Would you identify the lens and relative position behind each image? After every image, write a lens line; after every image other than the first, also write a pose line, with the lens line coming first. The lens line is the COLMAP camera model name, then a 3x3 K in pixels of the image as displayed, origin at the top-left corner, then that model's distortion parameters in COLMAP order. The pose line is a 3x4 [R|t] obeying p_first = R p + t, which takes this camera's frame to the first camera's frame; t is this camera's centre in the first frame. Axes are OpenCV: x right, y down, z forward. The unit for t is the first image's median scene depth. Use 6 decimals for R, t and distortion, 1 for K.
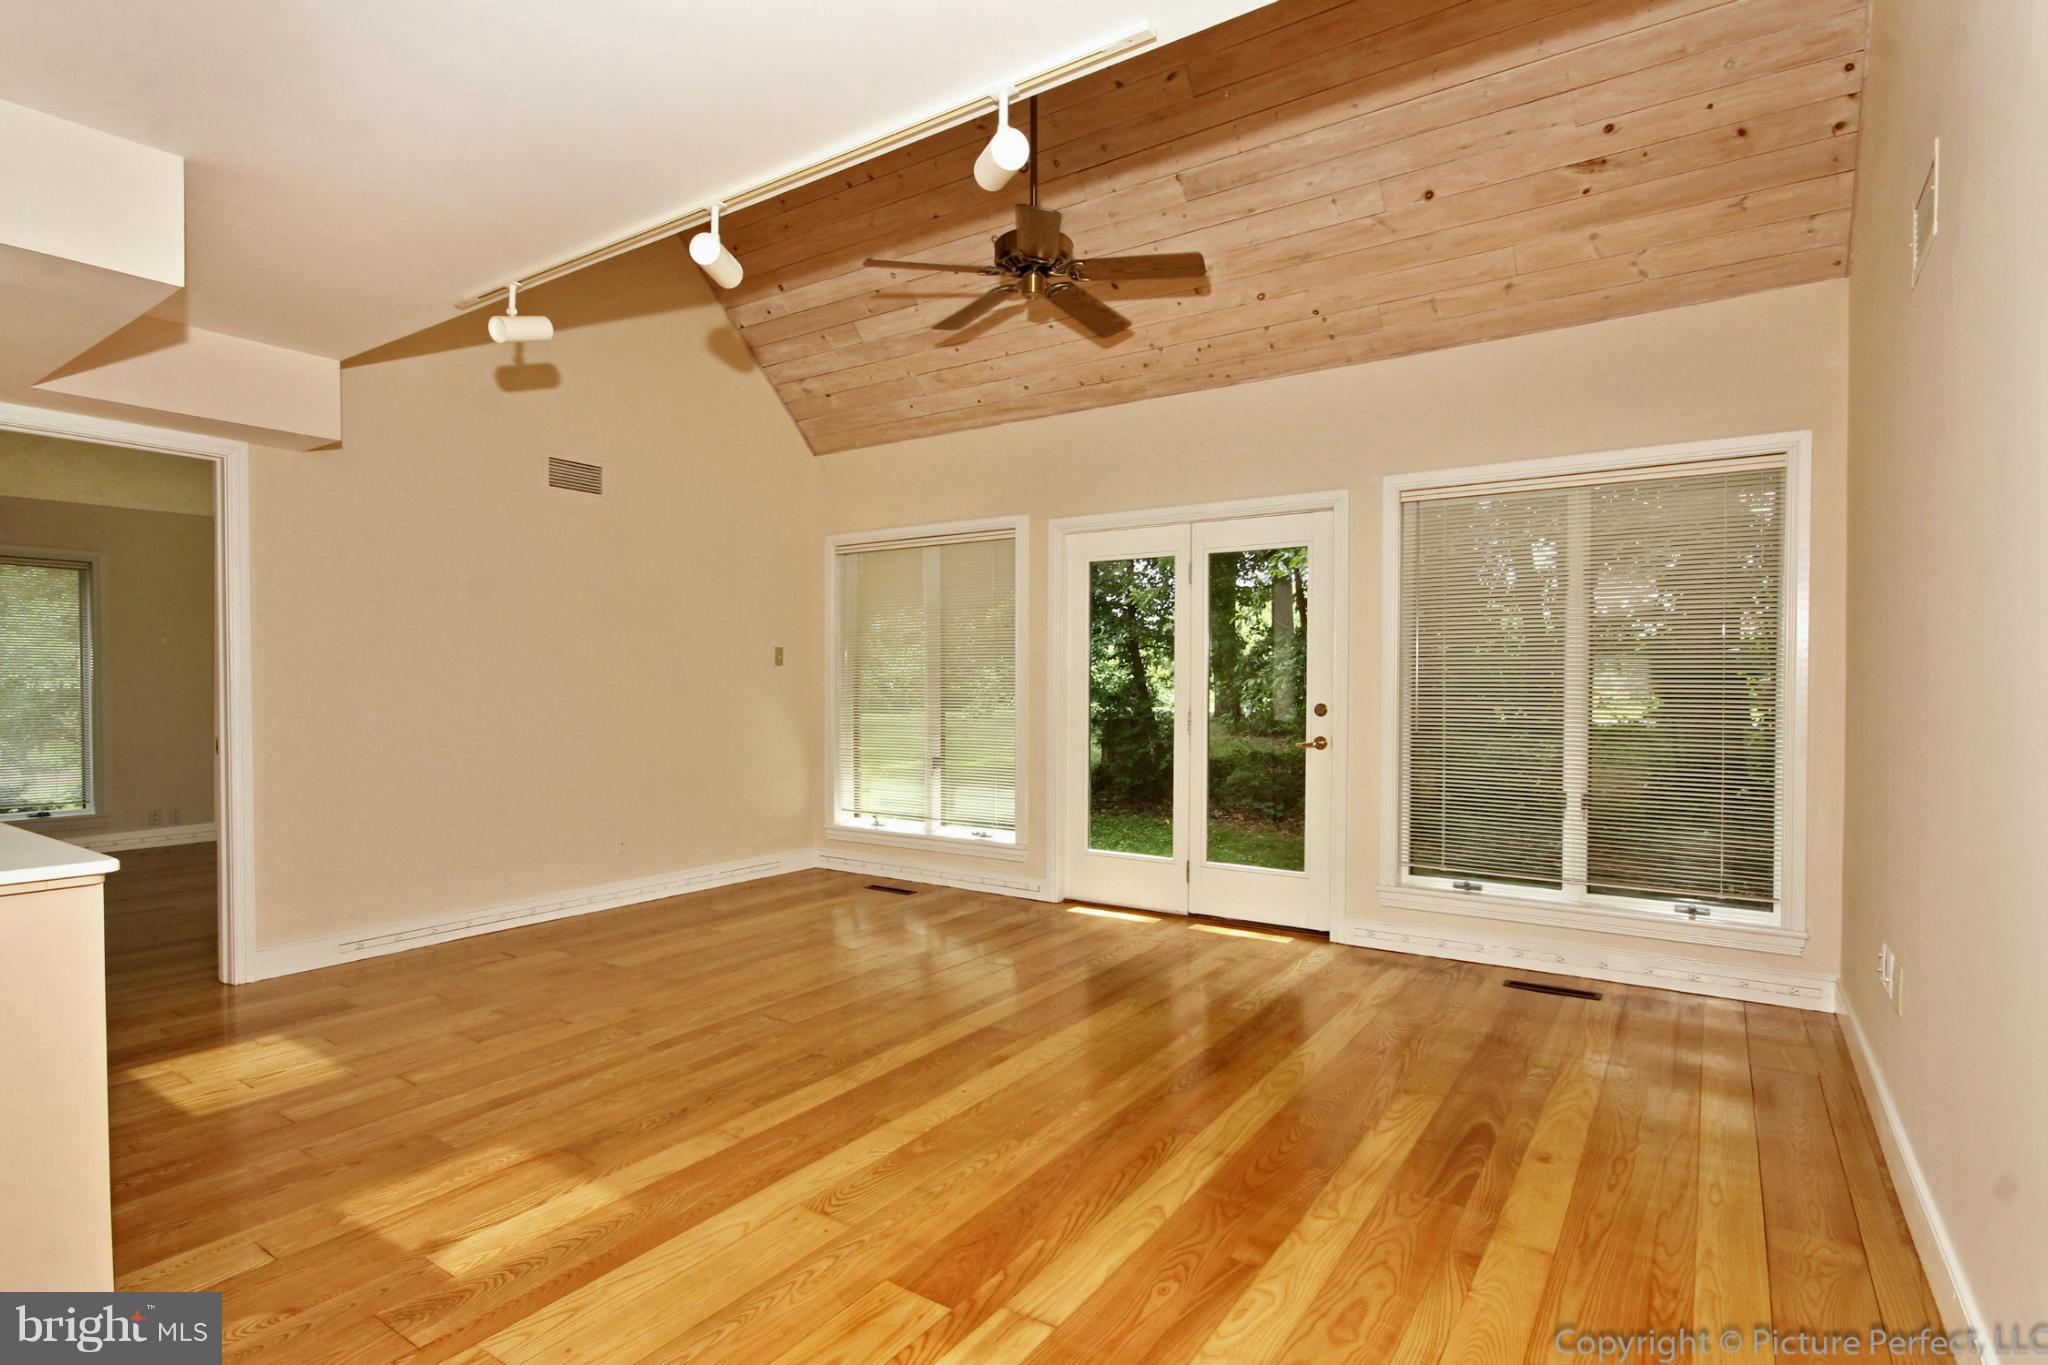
lens RADIAL K [[1038.9, 0, 1027.2], [0, 1038.9, 692.4], [0, 0, 1]] dist [0.002325, 0.000203]
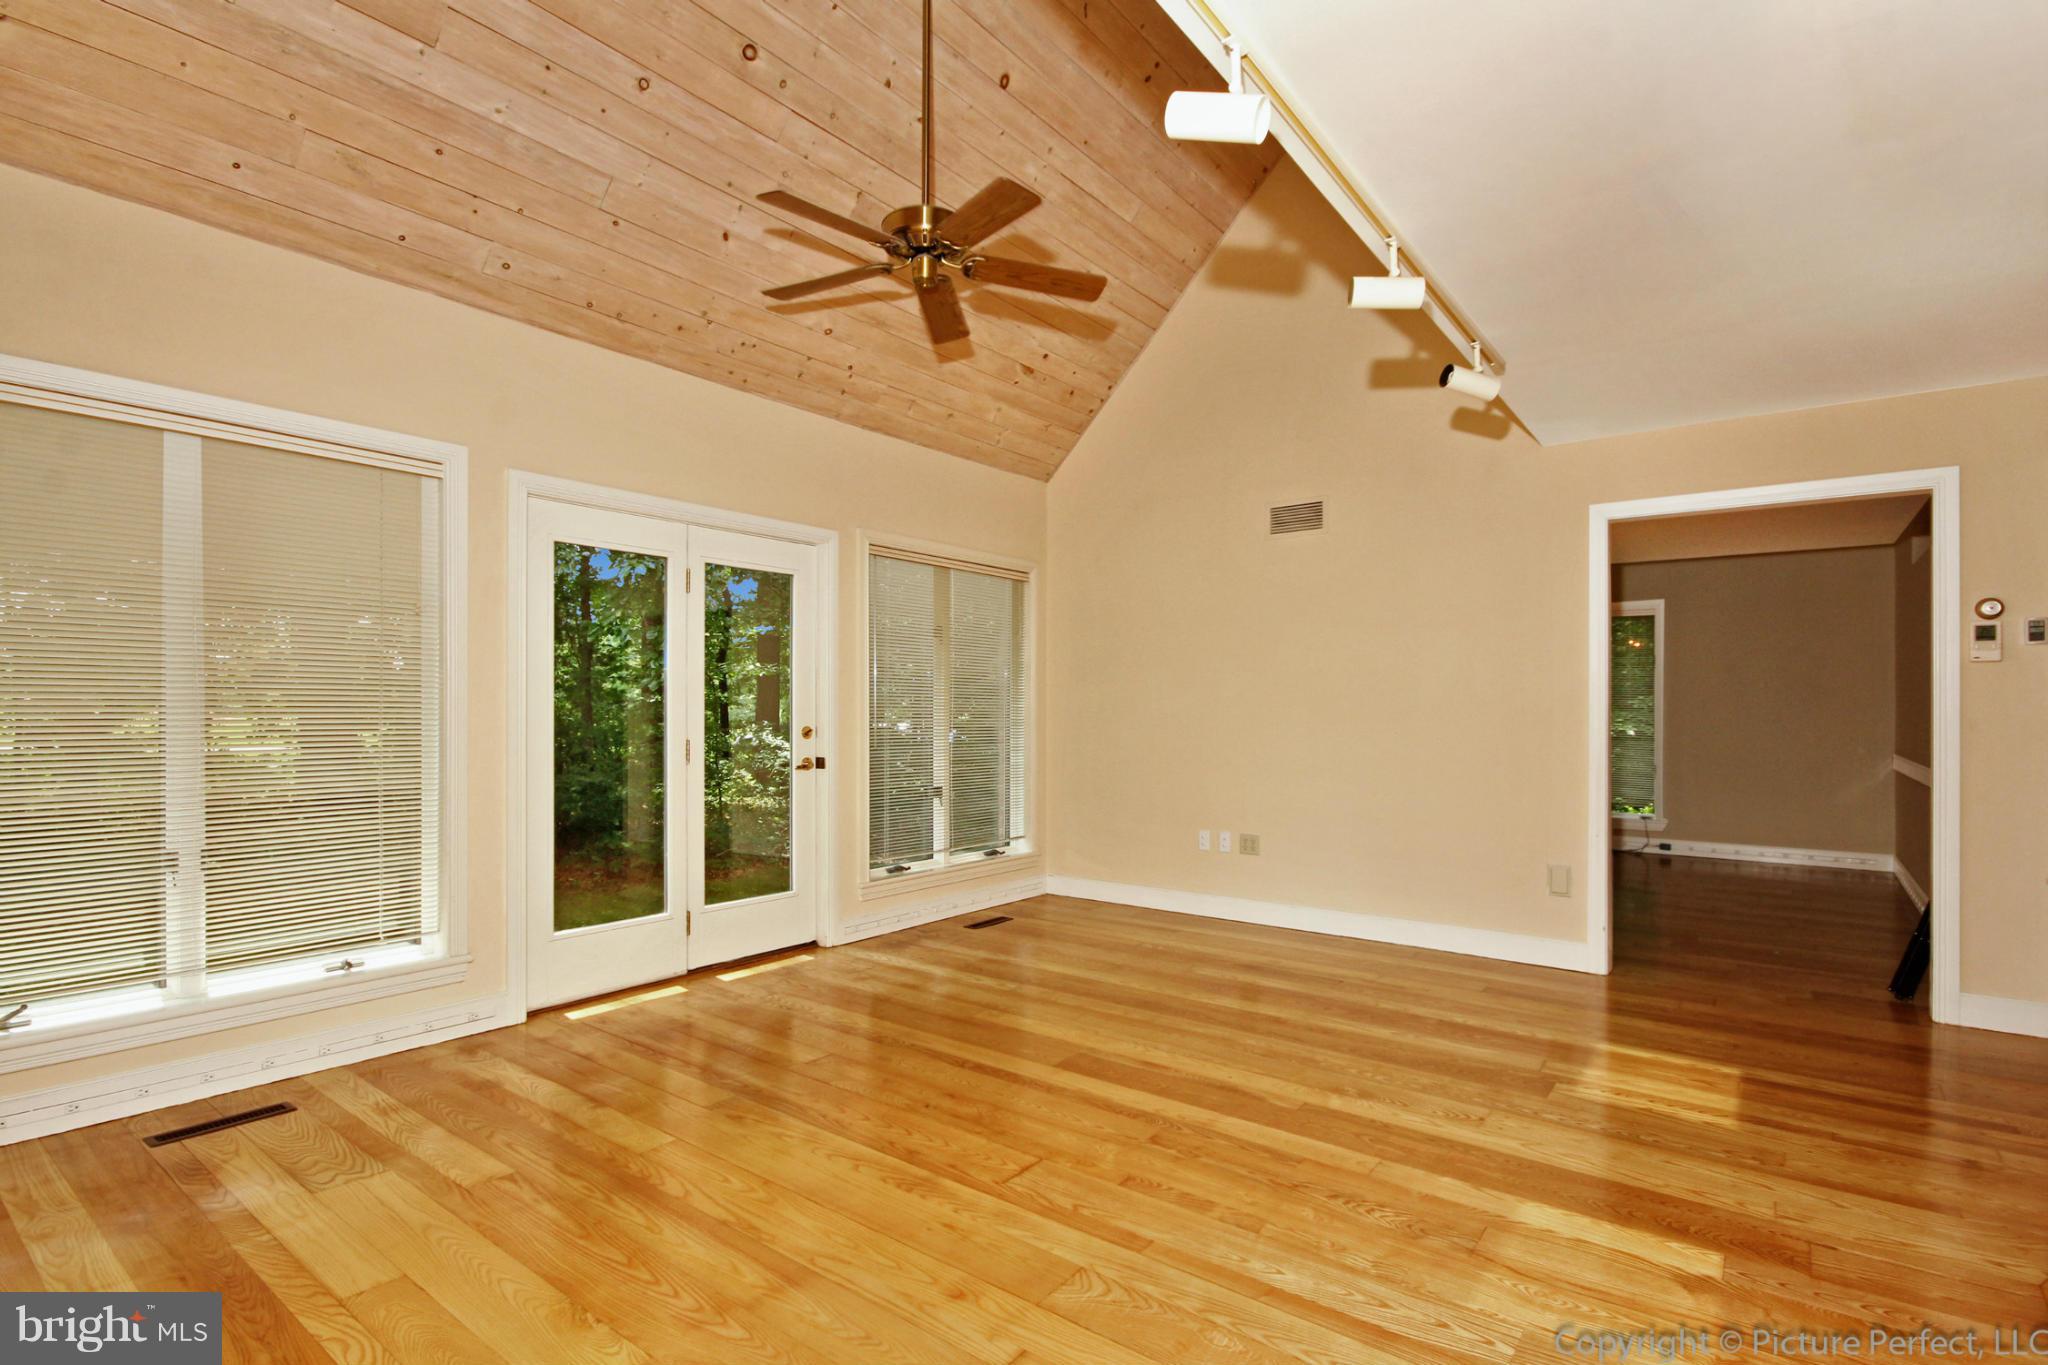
lens RADIAL K [[974.1, 0, 1030.5], [0, 974.1, 698.6], [0, 0, 1]] dist [-0.003382, -0.000011]
pose [[0.060316, 0.010060, 0.998129, -0.722850], [0.003877, 0.999939, -0.010313, -0.006853], [-0.998172, 0.004491, 0.060273, 0.745523]]
